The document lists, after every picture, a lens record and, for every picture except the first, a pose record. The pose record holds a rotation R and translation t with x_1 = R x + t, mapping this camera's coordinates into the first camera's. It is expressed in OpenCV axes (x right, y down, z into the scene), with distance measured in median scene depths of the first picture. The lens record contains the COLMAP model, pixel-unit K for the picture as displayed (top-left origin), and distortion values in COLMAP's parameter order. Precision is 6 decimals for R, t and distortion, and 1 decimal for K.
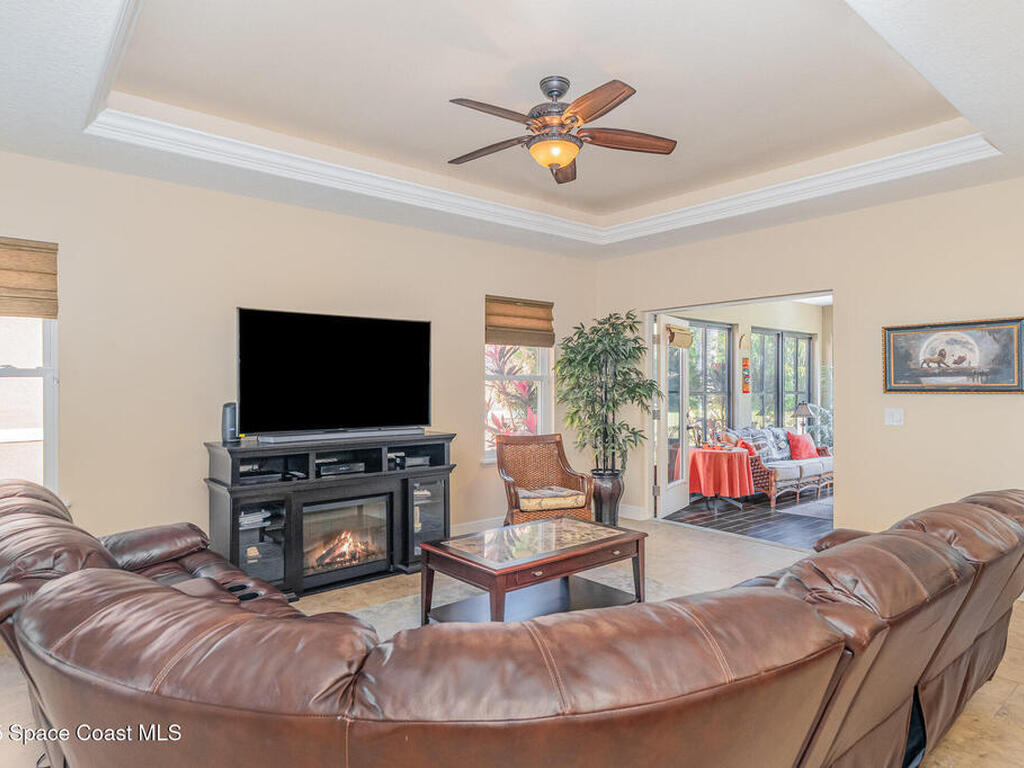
lens RADIAL K [[617.2, 0, 512.0], [0, 617.2, 384.0], [0, 0, 1]] dist [-0.000168, -0.000022]
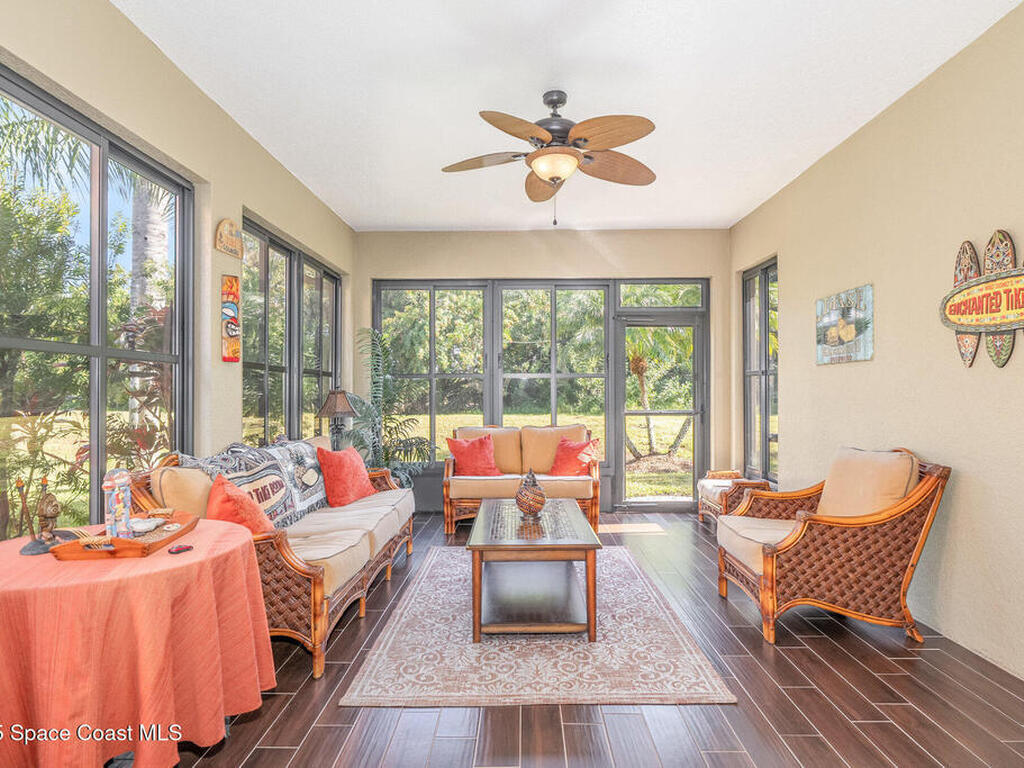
lens RADIAL K [[552.6, 0, 512.0], [0, 552.6, 384.0], [0, 0, 1]] dist [-0.000773, -0.000110]
pose [[0.658689, 0.014724, 0.752272, 0.222949], [0.002825, 0.999753, -0.022042, 0.037538], [-0.752410, 0.016643, 0.658484, 0.609431]]
